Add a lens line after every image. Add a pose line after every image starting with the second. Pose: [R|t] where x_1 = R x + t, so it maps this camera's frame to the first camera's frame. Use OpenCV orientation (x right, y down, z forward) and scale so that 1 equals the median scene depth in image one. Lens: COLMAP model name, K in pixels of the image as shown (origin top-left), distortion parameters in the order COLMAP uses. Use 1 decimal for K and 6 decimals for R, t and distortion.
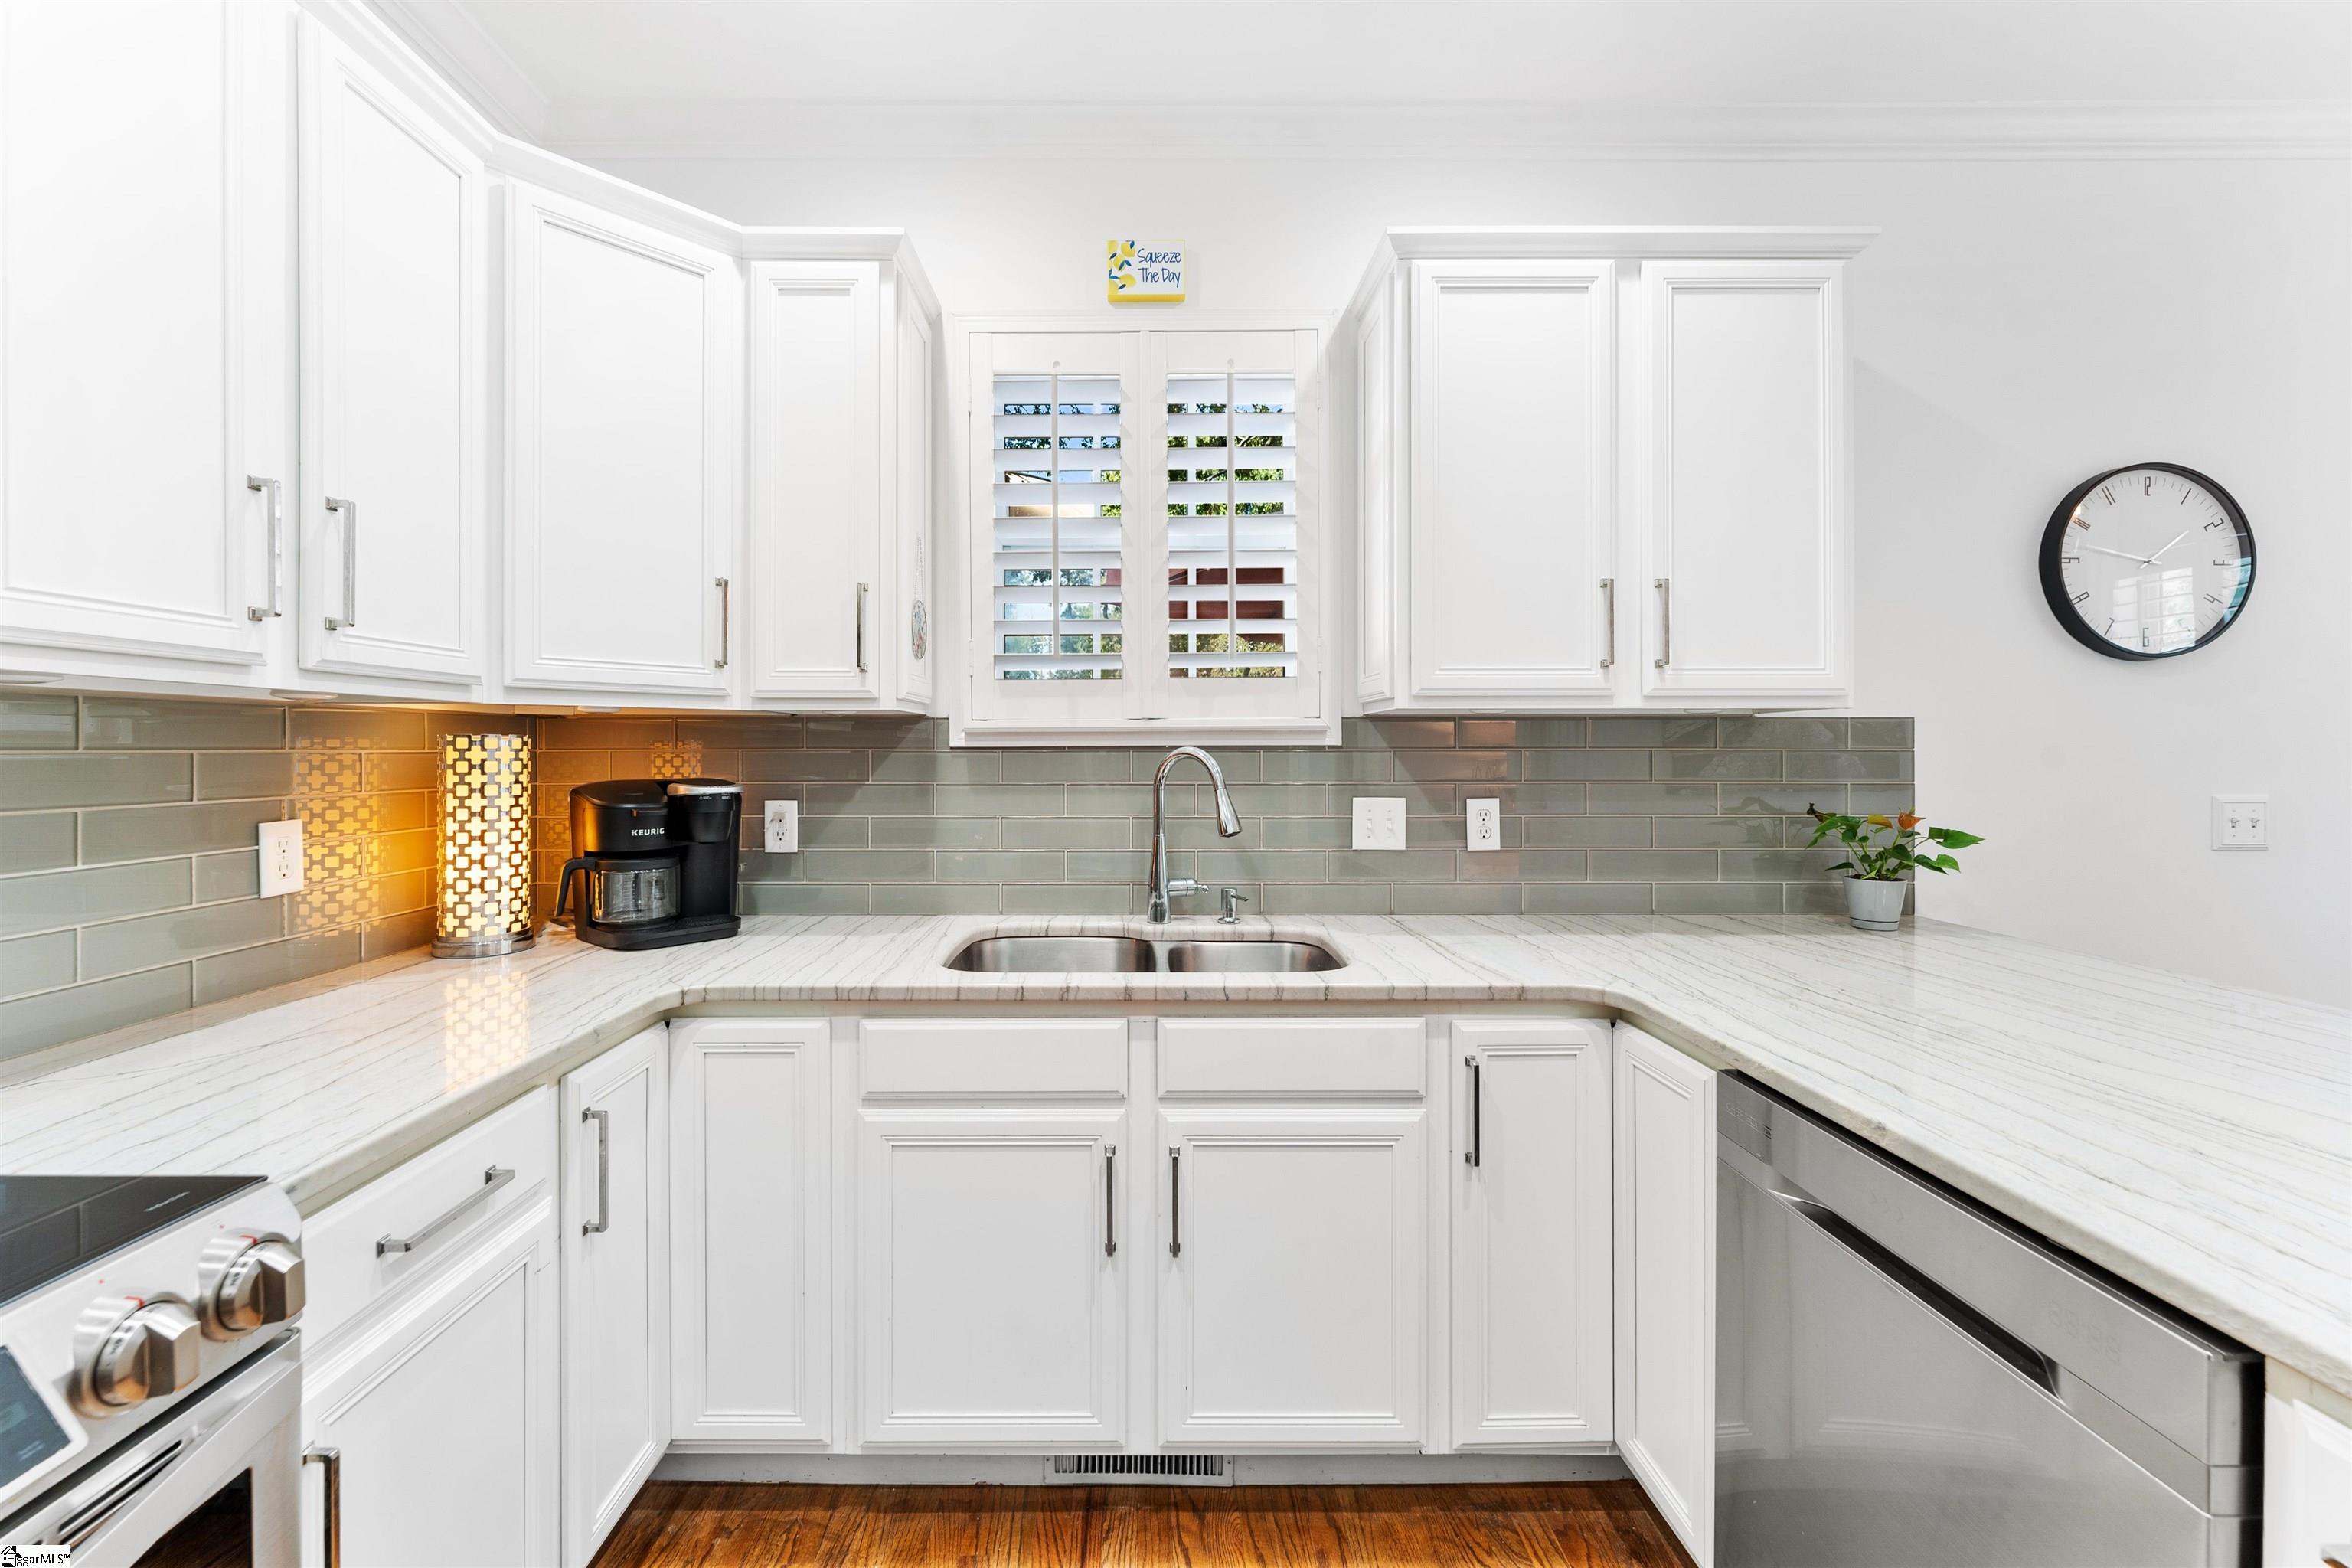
lens RADIAL K [[943.7, 0, 1138.6], [0, 943.7, 754.0], [0, 0, 1]] dist [0.002921, -0.003118]
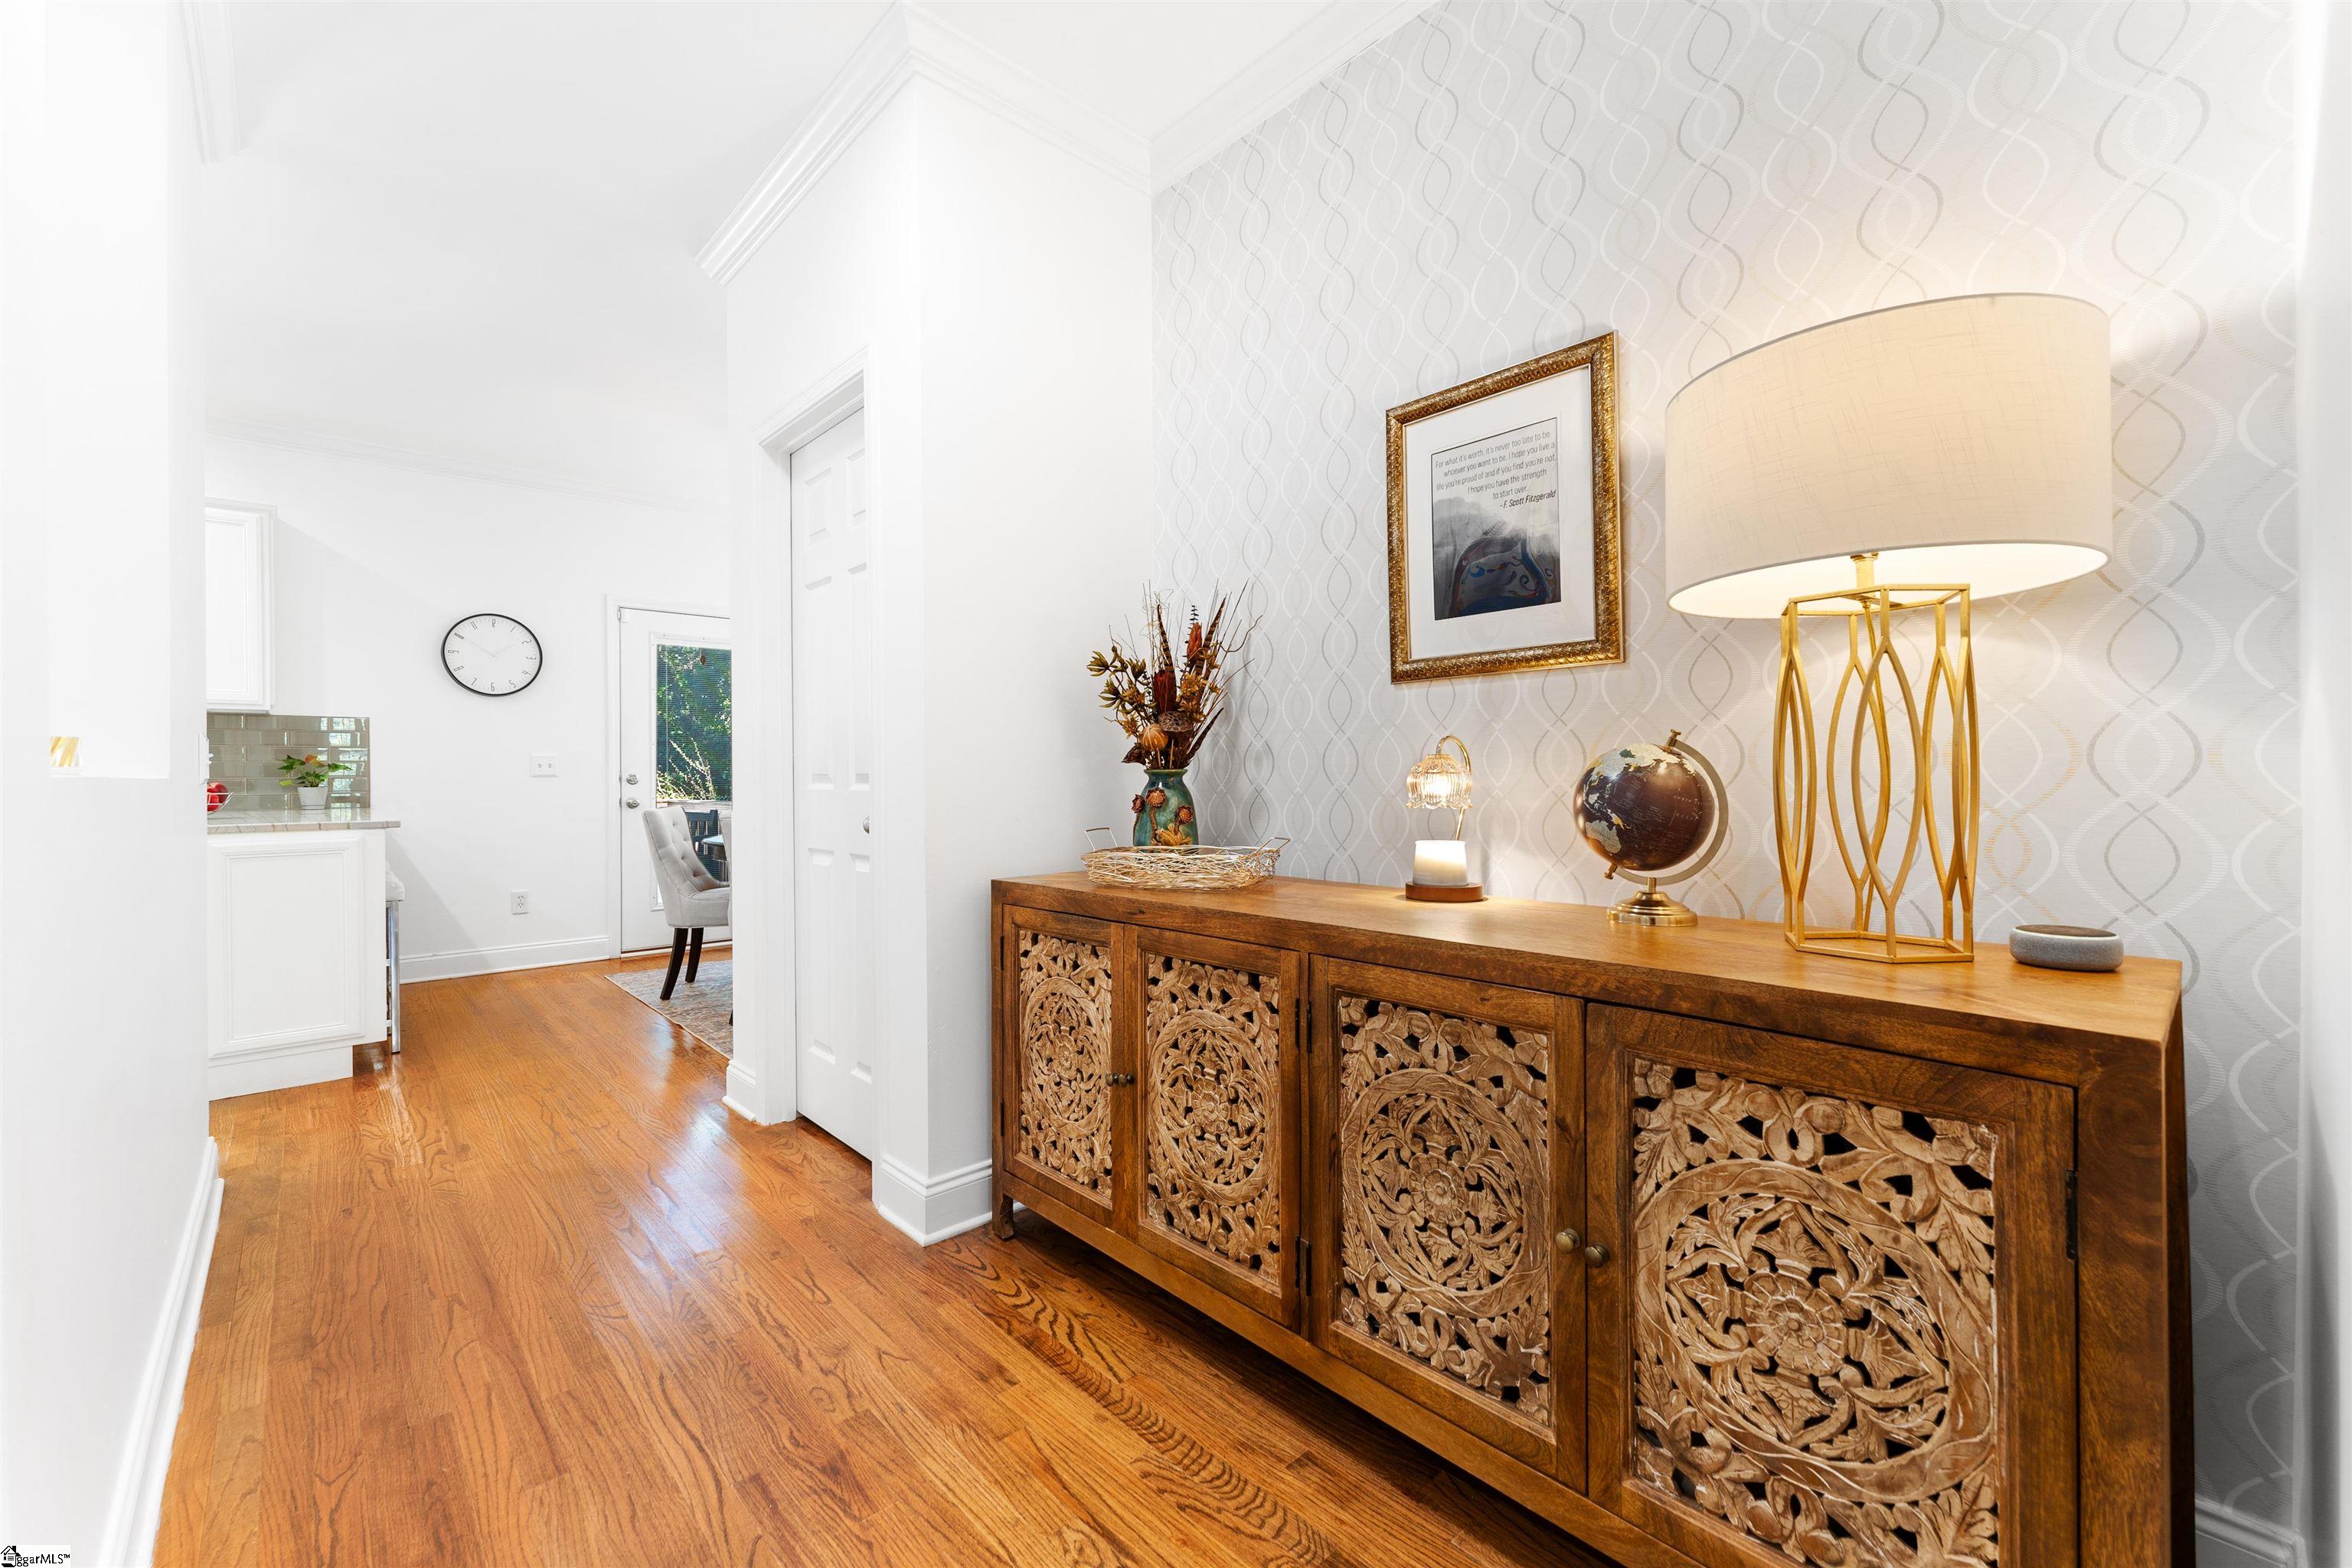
lens RADIAL K [[943.7, 0, 1167.2], [0, 943.7, 777.2], [0, 0, 1]] dist [0.002921, -0.003118]
pose [[0.725547, -0.008063, 0.688126, 0.697948], [0.008273, 0.999961, 0.002995, 0.114868], [-0.688123, 0.003520, 0.725585, -1.961590]]
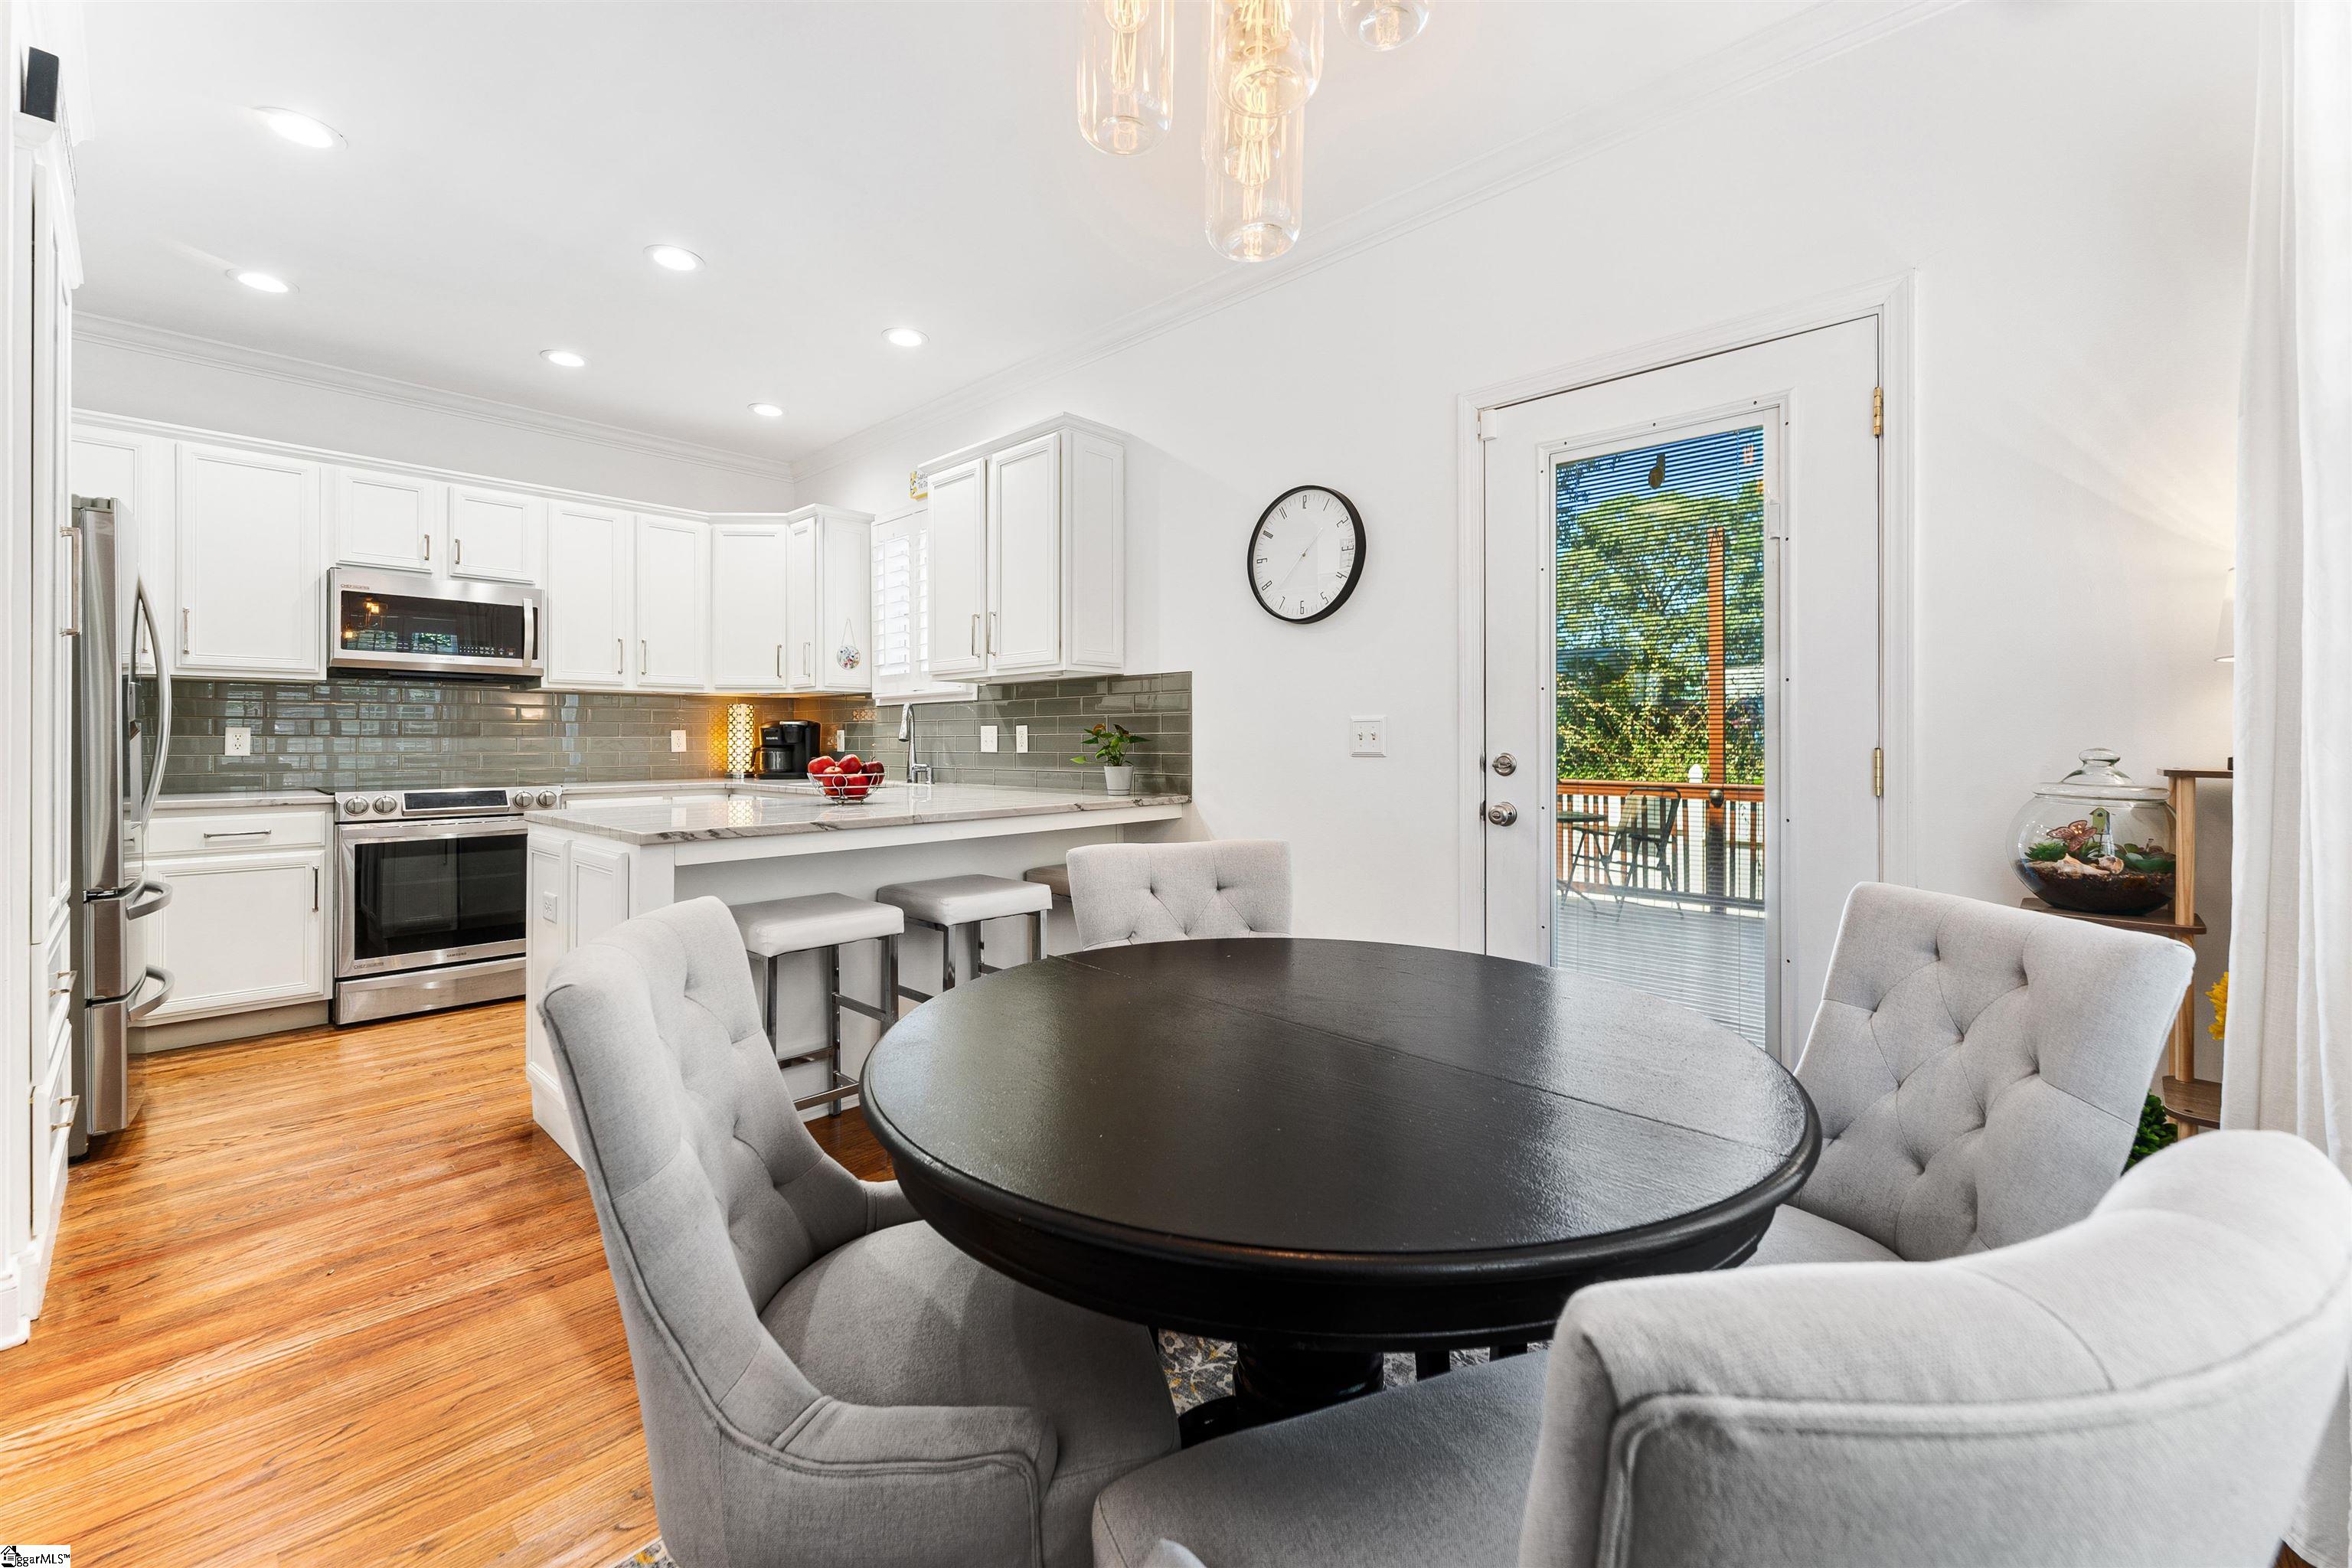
lens RADIAL K [[943.7, 0, 1164.2], [0, 943.7, 734.9], [0, 0, 1]] dist [0.002921, -0.003118]
pose [[0.728259, -0.005571, -0.685280, 1.990367], [0.001399, 0.999977, -0.006643, 0.083924], [0.685301, 0.003879, 0.728250, -0.198397]]
